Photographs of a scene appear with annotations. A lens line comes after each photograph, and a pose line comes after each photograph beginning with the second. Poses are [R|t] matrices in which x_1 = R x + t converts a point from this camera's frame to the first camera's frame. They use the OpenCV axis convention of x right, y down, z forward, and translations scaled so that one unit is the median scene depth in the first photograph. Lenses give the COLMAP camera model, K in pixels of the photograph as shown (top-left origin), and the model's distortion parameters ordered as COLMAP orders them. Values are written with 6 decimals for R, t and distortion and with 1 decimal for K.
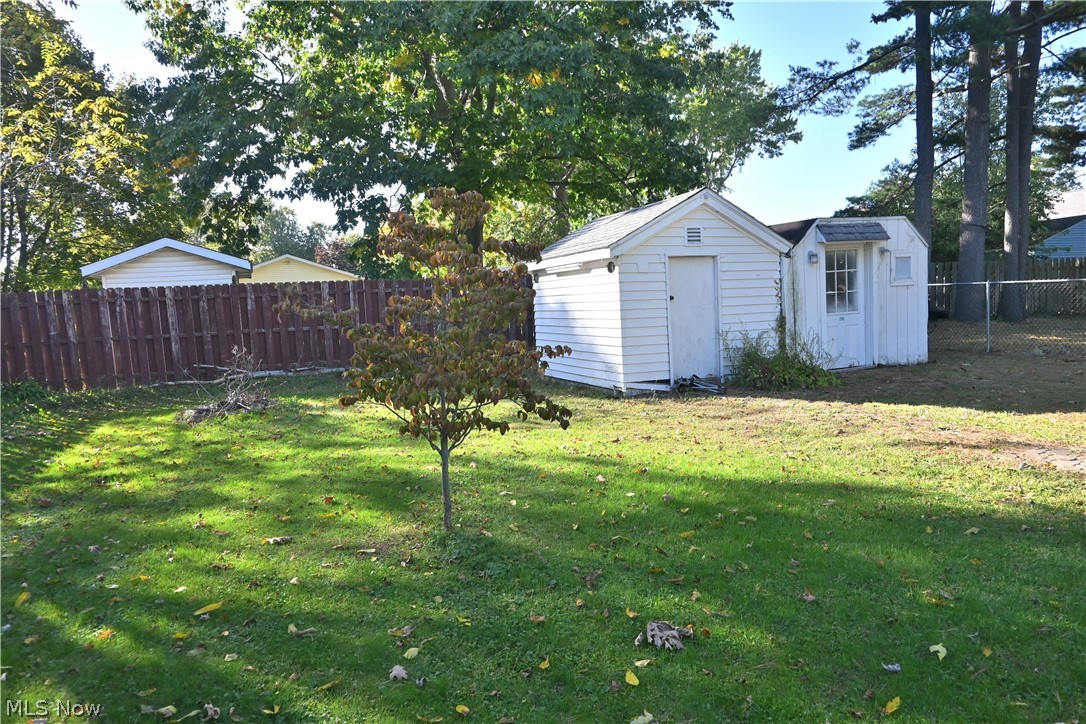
lens RADIAL K [[722.8, 0, 548.7], [0, 722.8, 362.7], [0, 0, 1]] dist [0.002740, 0.001242]
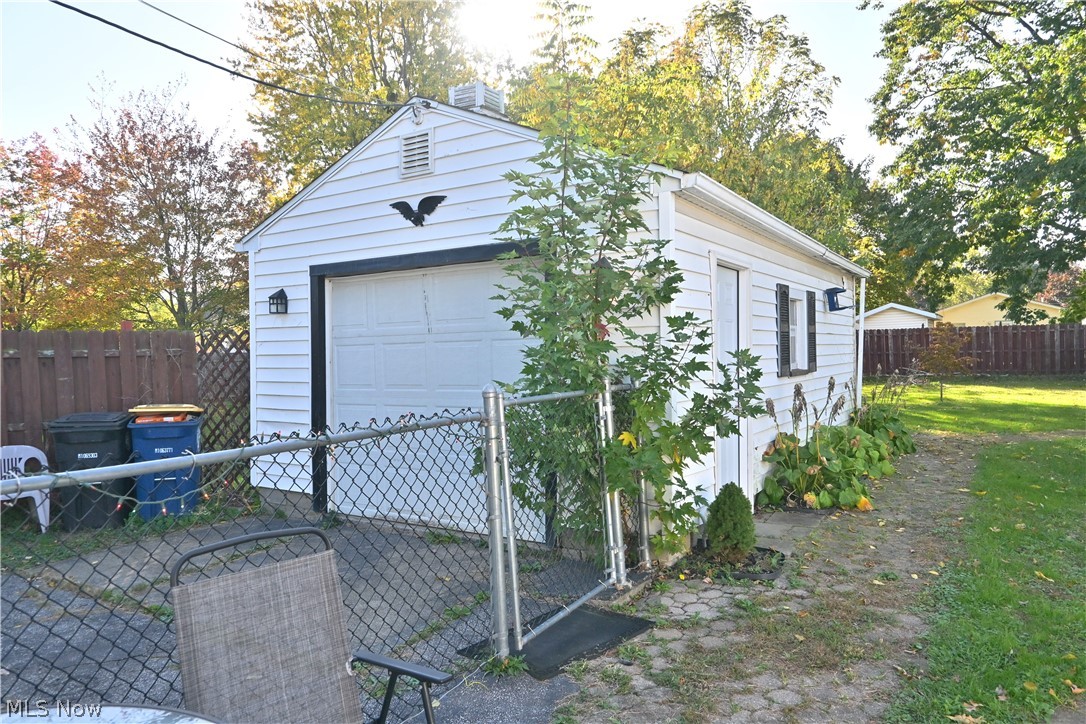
lens RADIAL K [[722.8, 0, 548.7], [0, 722.8, 362.7], [0, 0, 1]] dist [0.002740, 0.001242]
pose [[0.593043, 0.046613, -0.803821, 0.558532], [-0.066786, 0.997730, 0.008584, 0.037779], [0.802396, 0.048594, 0.594810, -1.001032]]
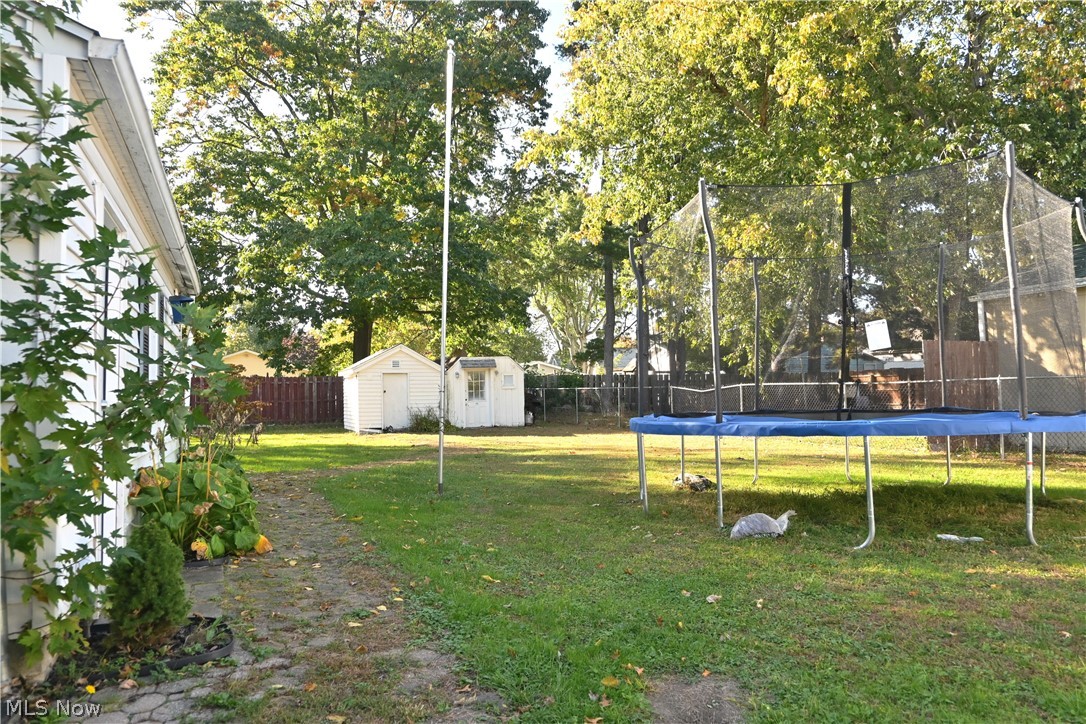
lens RADIAL K [[763.6, 0, 540.1], [0, 763.6, 361.9], [0, 0, 1]] dist [-0.027525, 0.004873]
pose [[0.999516, 0.030568, 0.005717, 0.447048], [-0.029623, 0.991826, -0.124110, 0.069896], [-0.009464, 0.123881, 0.992252, -0.960432]]
